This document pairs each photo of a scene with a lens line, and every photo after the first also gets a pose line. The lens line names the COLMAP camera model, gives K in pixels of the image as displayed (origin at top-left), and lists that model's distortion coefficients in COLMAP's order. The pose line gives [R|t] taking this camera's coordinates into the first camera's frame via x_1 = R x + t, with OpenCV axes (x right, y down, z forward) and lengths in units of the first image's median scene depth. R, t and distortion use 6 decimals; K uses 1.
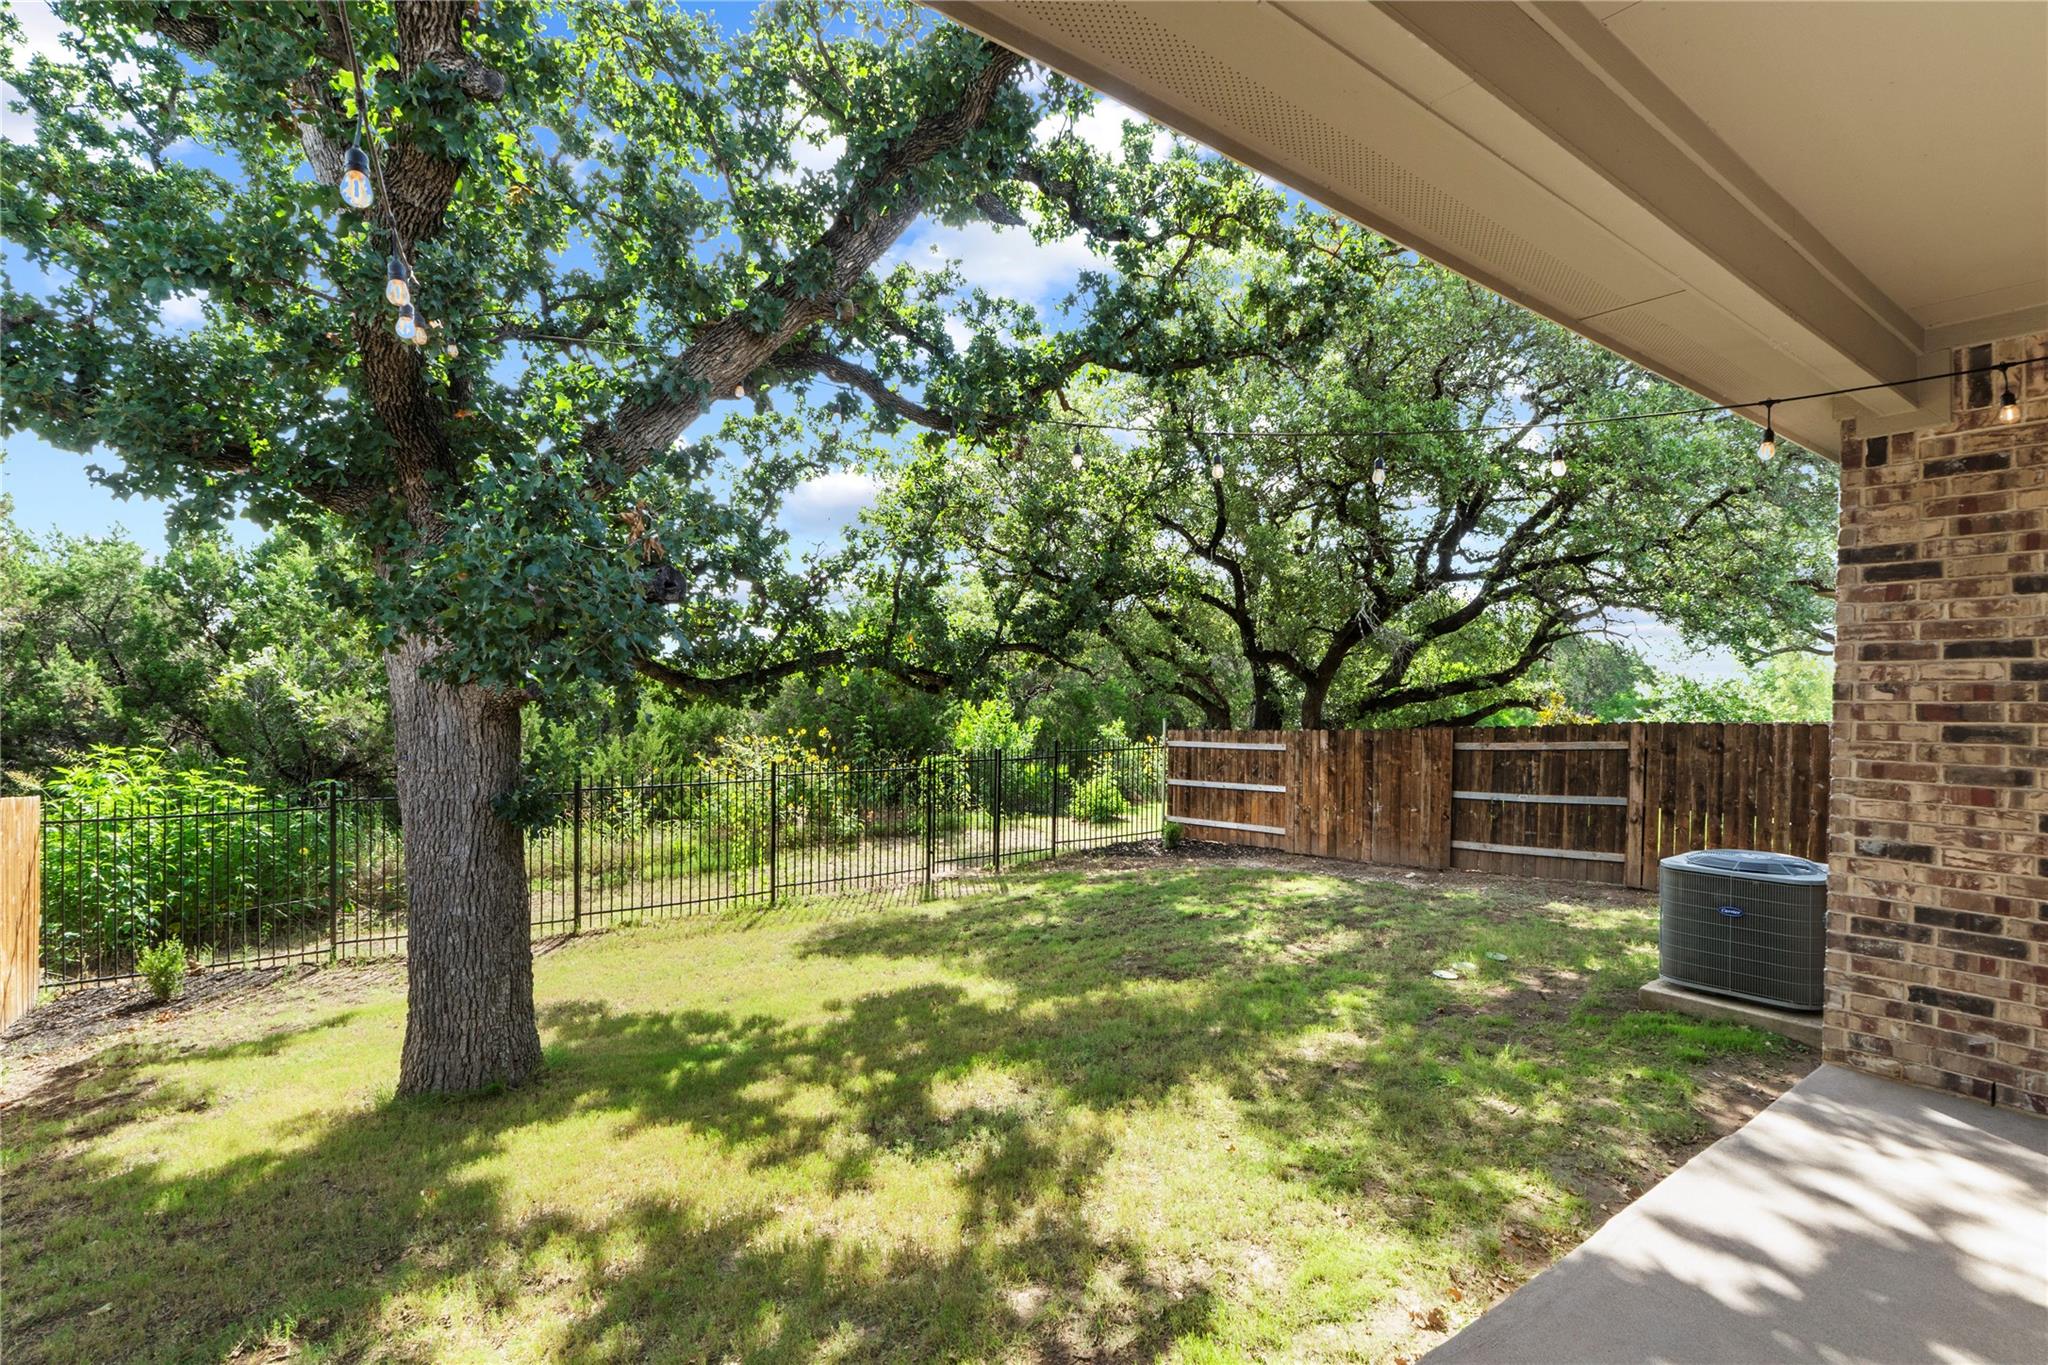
lens RADIAL K [[957.4, 0, 1025.3], [0, 957.4, 684.6], [0, 0, 1]] dist [-0.002947, -0.000829]
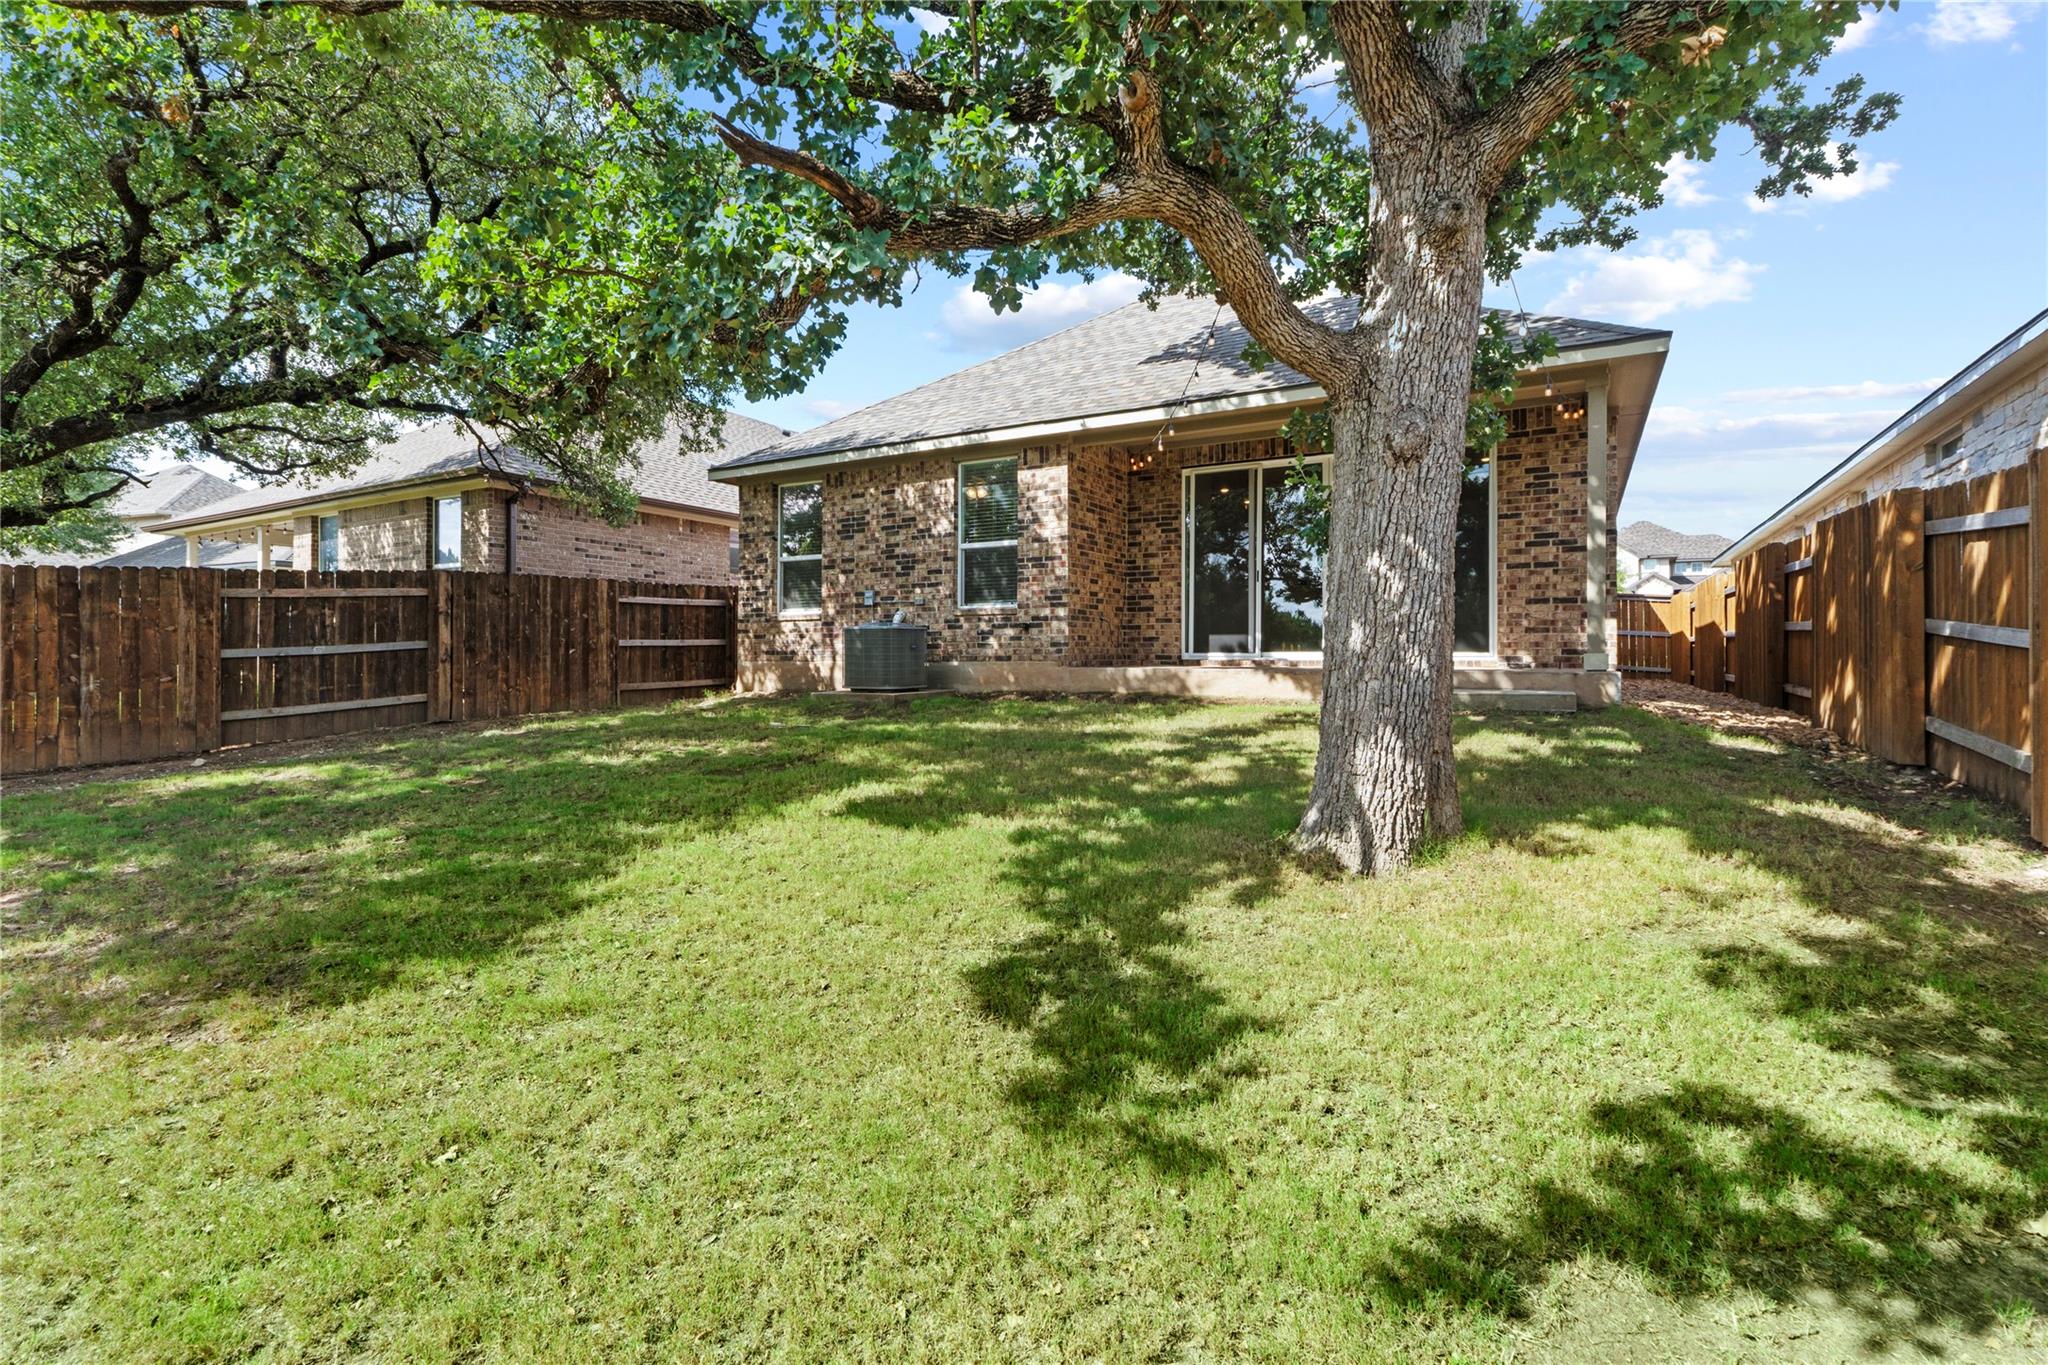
lens RADIAL K [[957.4, 0, 1018.4], [0, 957.4, 674.4], [0, 0, 1]] dist [-0.002947, -0.000829]
pose [[-0.403635, -0.028590, 0.914473, -0.587102], [-0.005988, 0.999573, 0.028608, 0.115058], [-0.914900, 0.006071, -0.403634, 0.784223]]
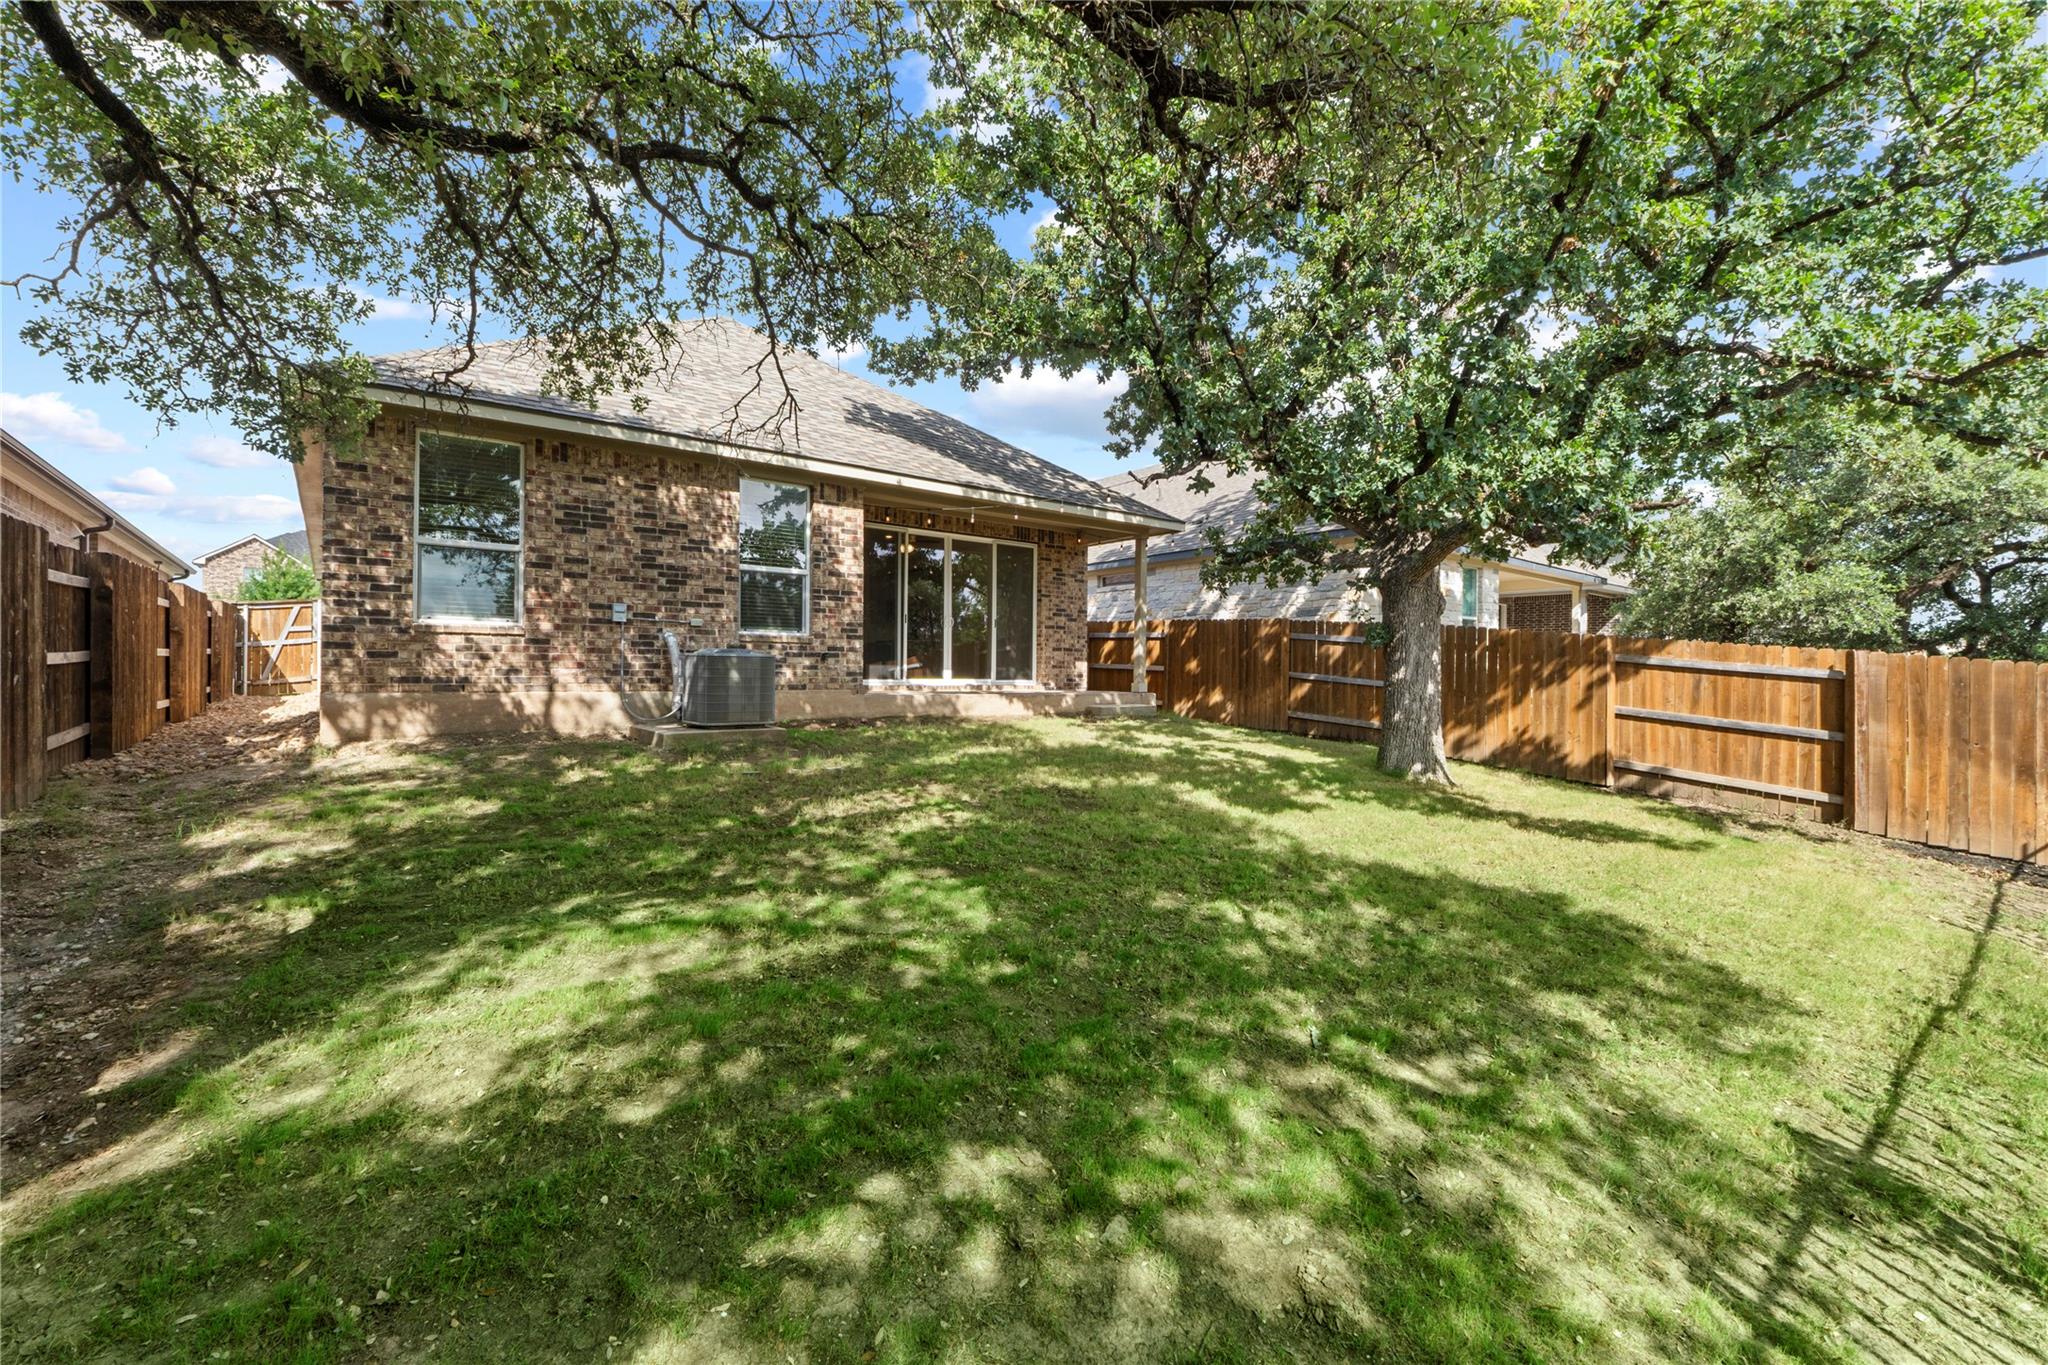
lens RADIAL K [[876.8, 0, 1026.3], [0, 876.8, 672.5], [0, 0, 1]] dist [-0.004000, -0.000087]
pose [[-0.998089, -0.024720, -0.056631, 0.127711], [-0.024837, 0.999691, 0.001358, 0.104561], [0.056580, 0.002762, -0.998394, 1.299297]]
